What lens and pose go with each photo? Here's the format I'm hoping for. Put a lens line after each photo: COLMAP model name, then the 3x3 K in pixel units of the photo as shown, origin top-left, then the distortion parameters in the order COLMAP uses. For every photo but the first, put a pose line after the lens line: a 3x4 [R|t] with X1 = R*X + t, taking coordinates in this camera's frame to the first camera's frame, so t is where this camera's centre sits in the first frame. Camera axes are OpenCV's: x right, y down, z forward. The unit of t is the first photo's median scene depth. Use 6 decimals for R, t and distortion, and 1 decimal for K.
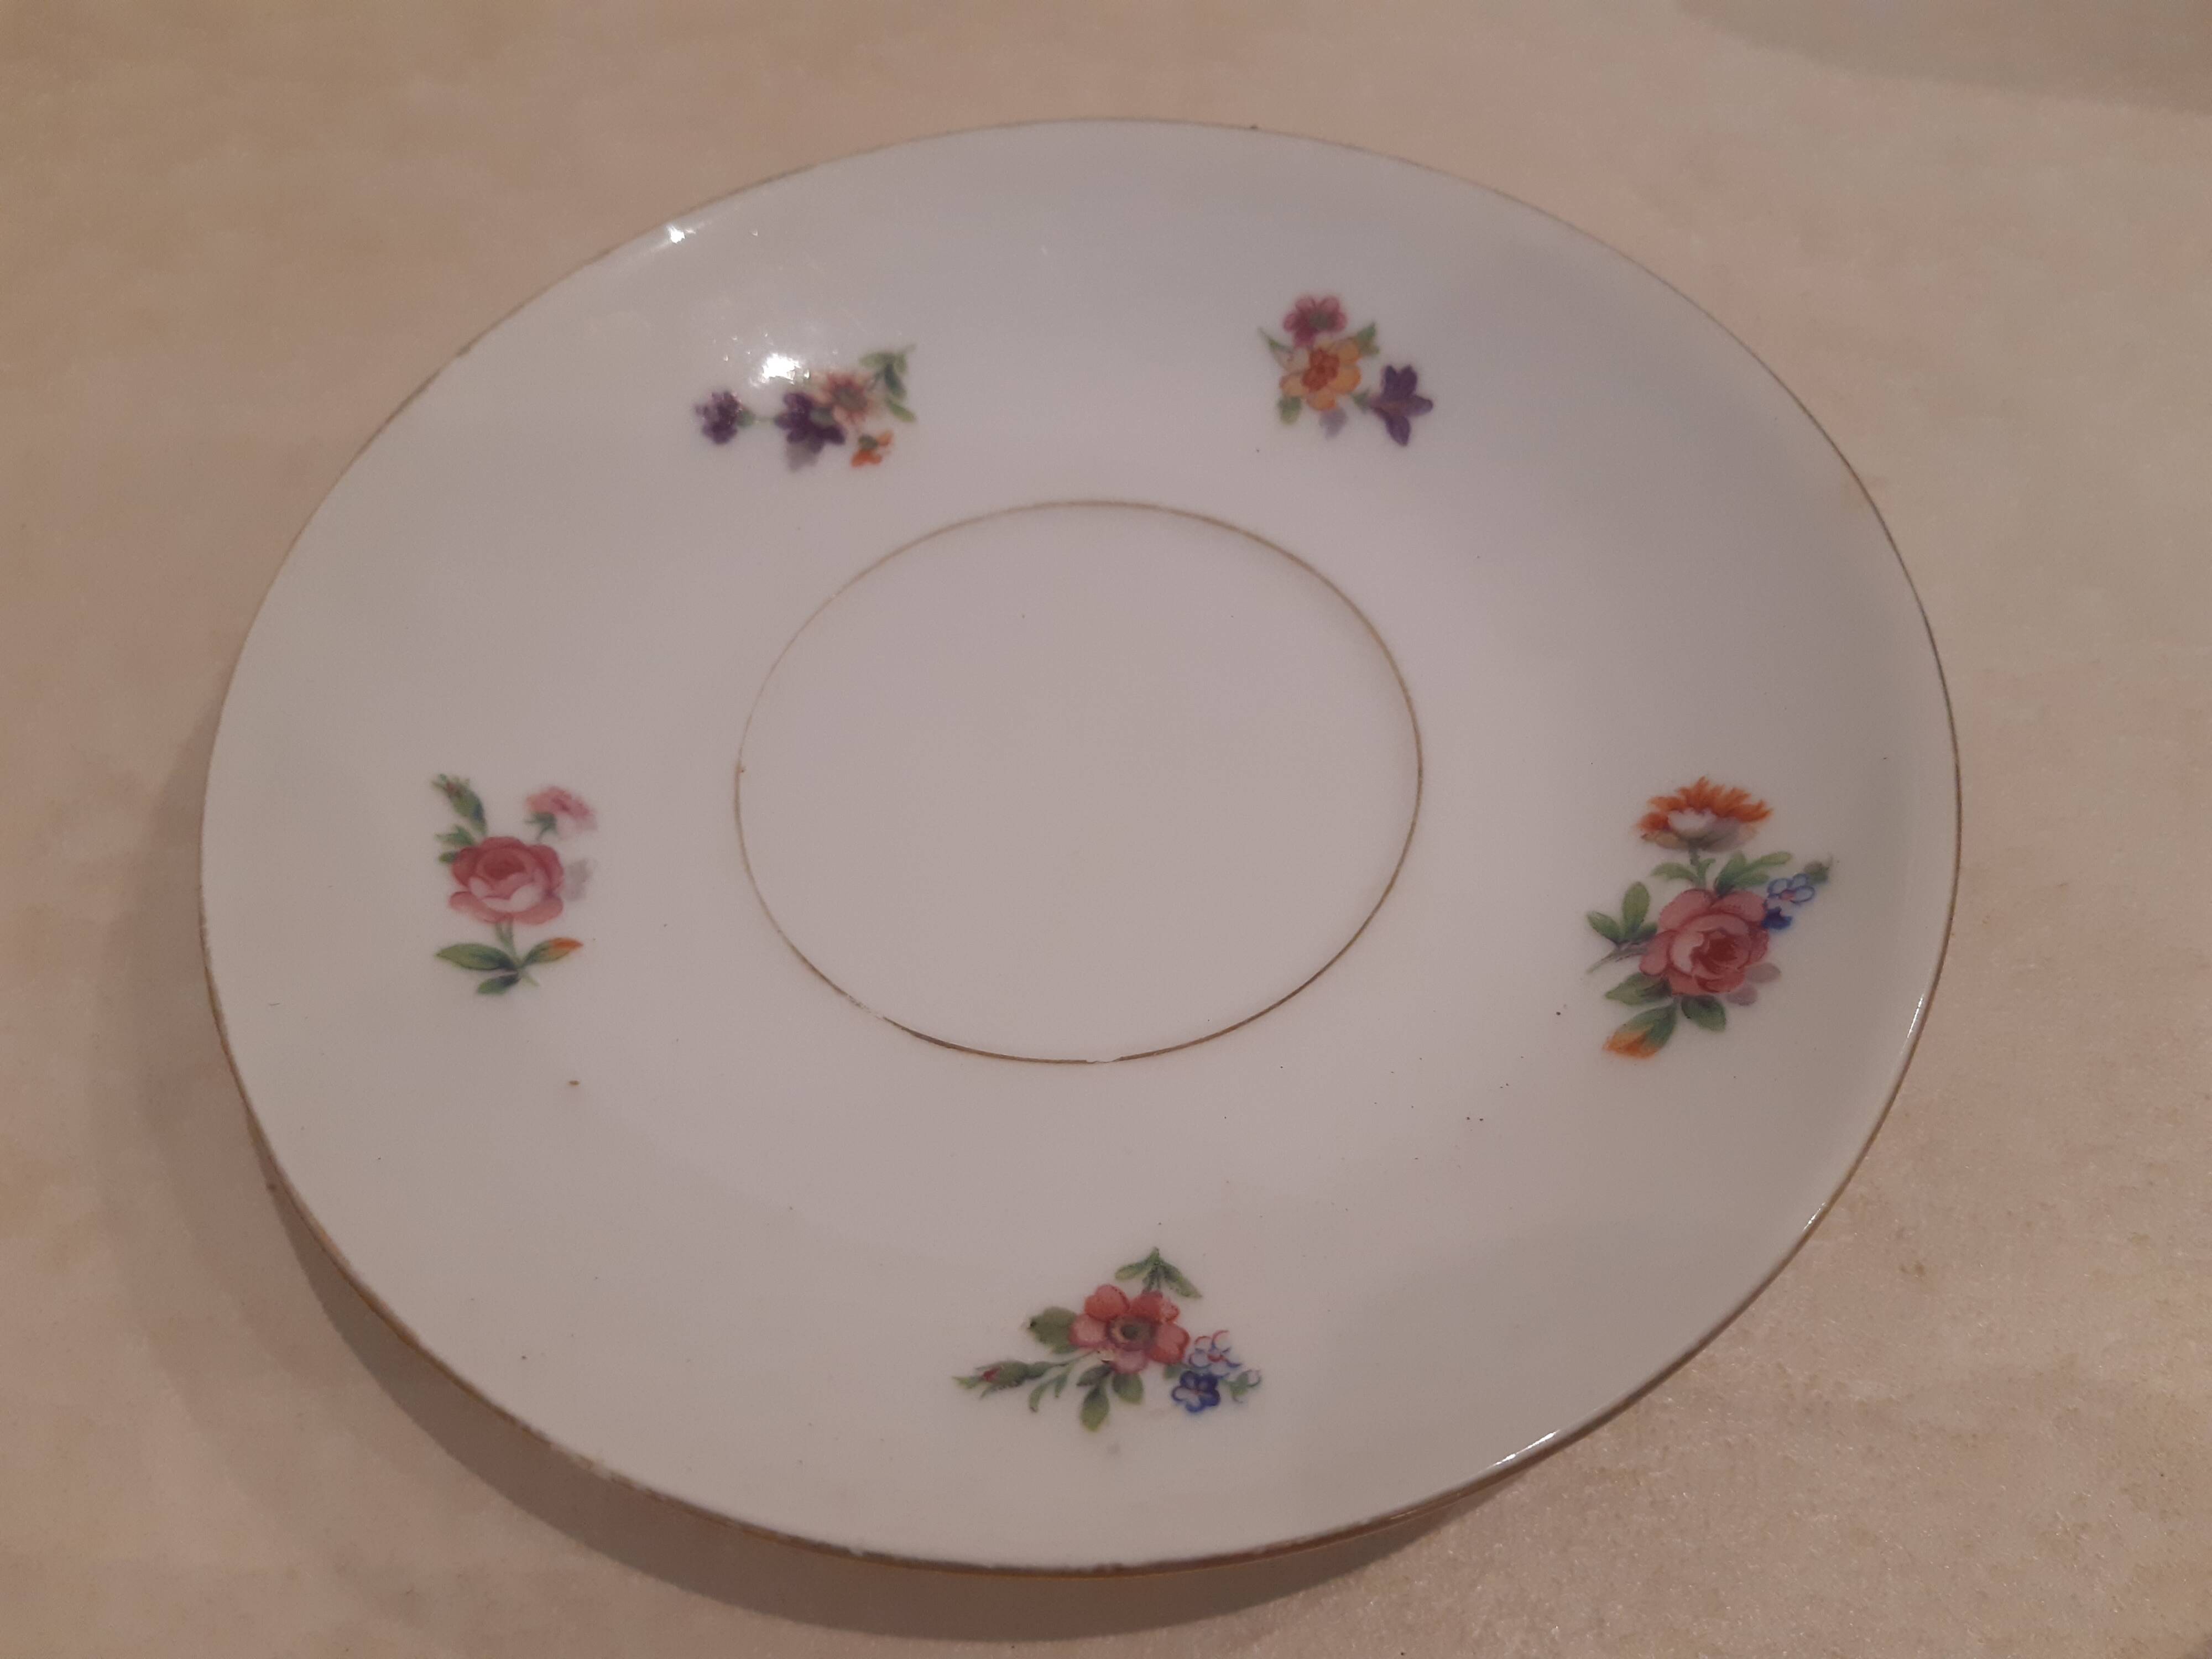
lens RADIAL K [[1793.8, 0, 1106.0], [0, 1793.8, 829.5], [0, 0, 1]] dist [0.084347, -0.194638]
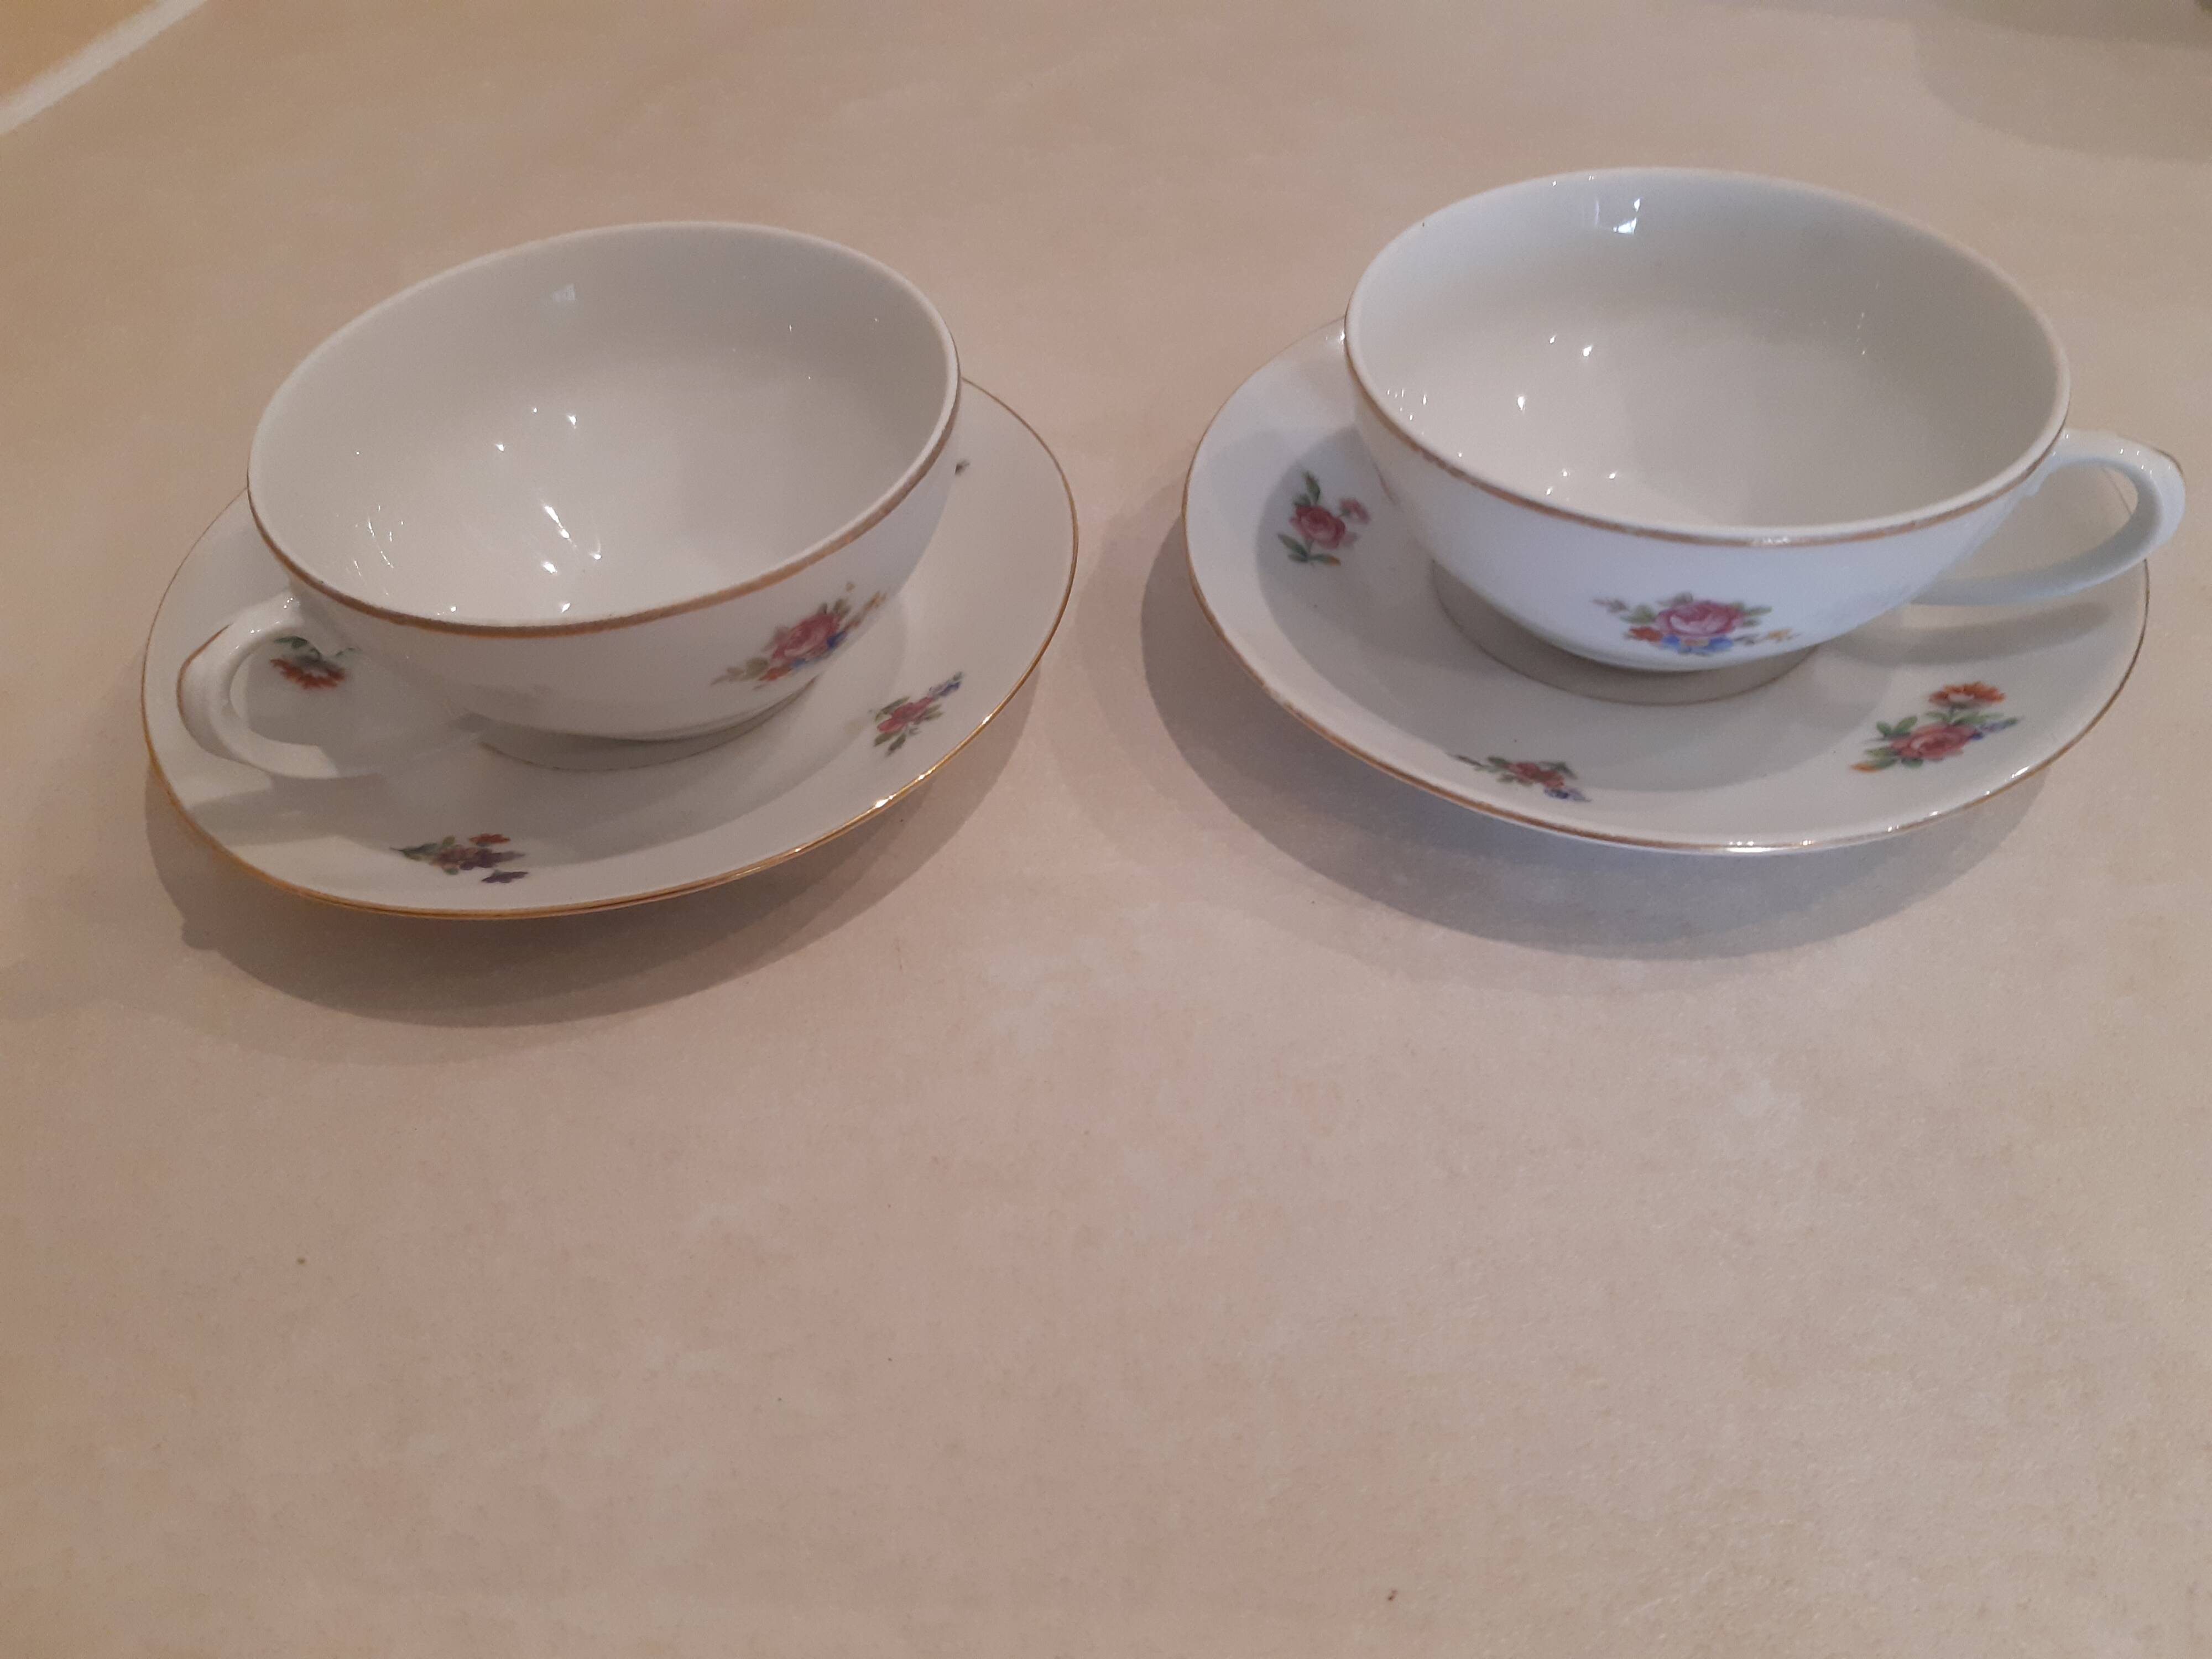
lens RADIAL K [[1793.8, 0, 1106.0], [0, 1793.8, 829.5], [0, 0, 1]] dist [0.084347, -0.194638]
pose [[0.862910, 0.357839, -0.356843, 0.285692], [-0.417438, 0.902710, -0.104211, 0.632875], [0.284835, 0.238885, 0.928333, -0.803693]]
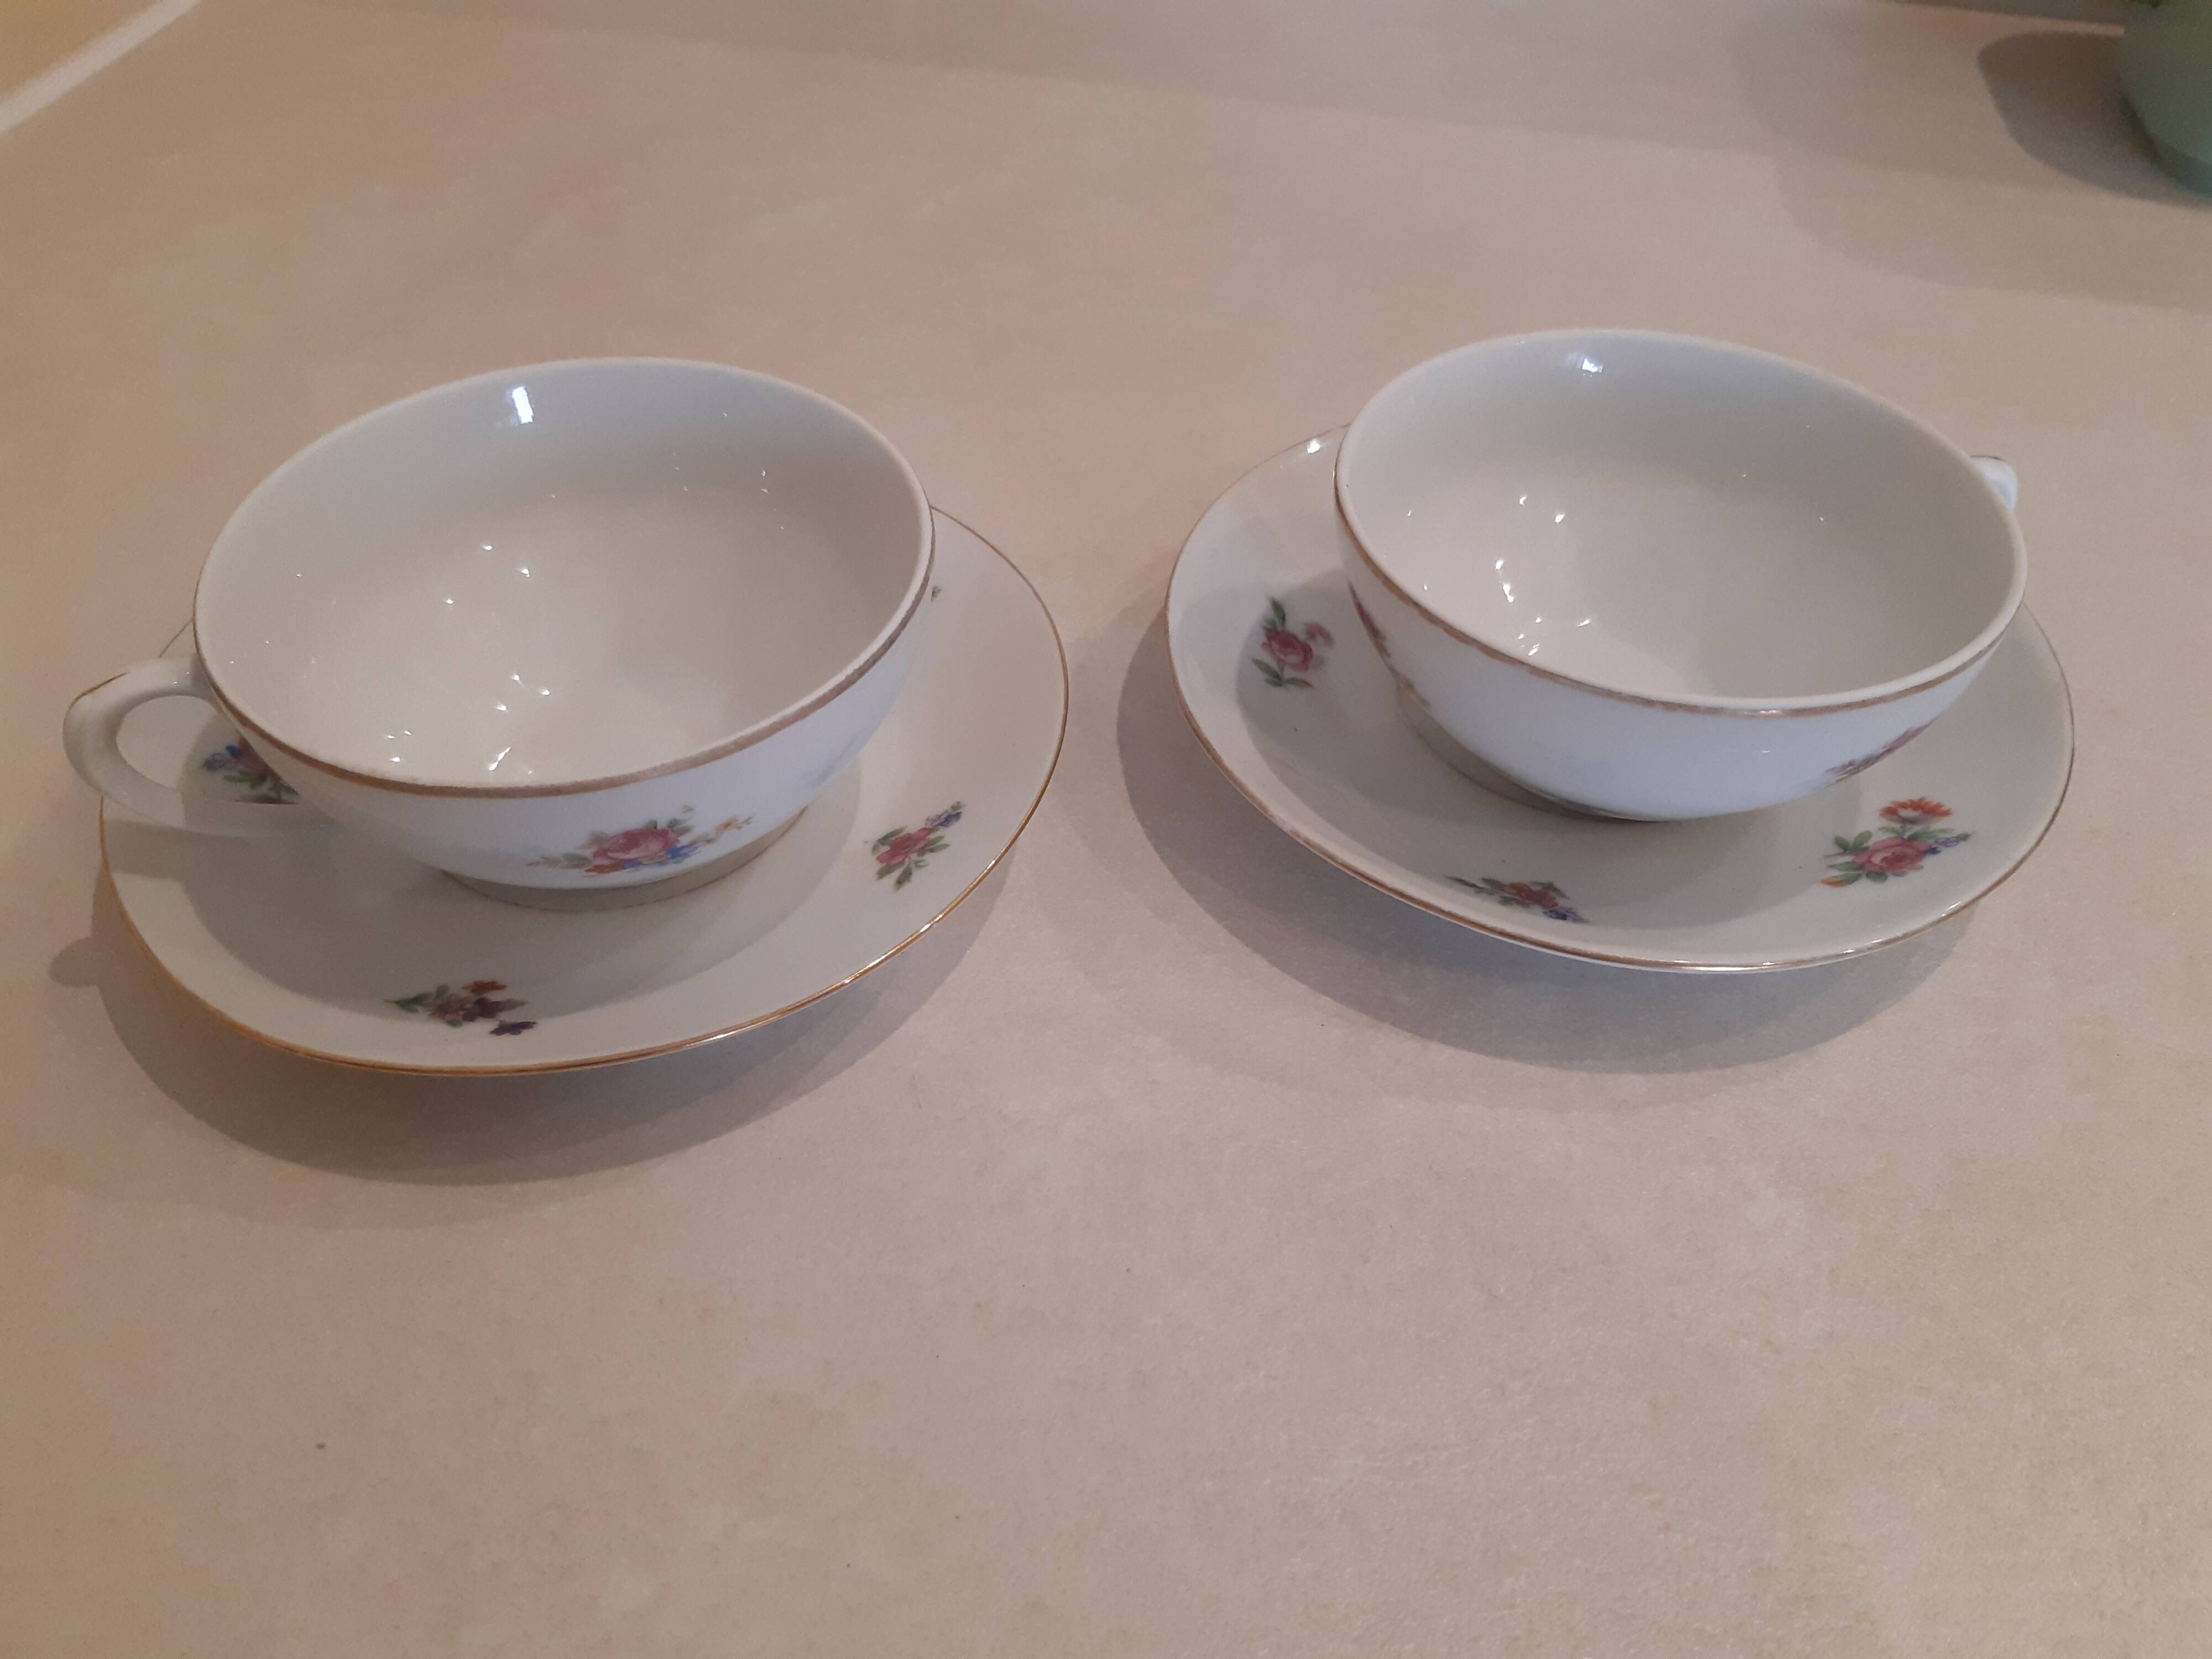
lens RADIAL K [[1793.8, 0, 1106.0], [0, 1793.8, 829.5], [0, 0, 1]] dist [0.084347, -0.194638]
pose [[0.905494, 0.326860, -0.270634, 0.091649], [-0.382150, 0.905362, -0.185152, 0.665337], [0.184503, 0.271077, 0.944710, -0.877970]]
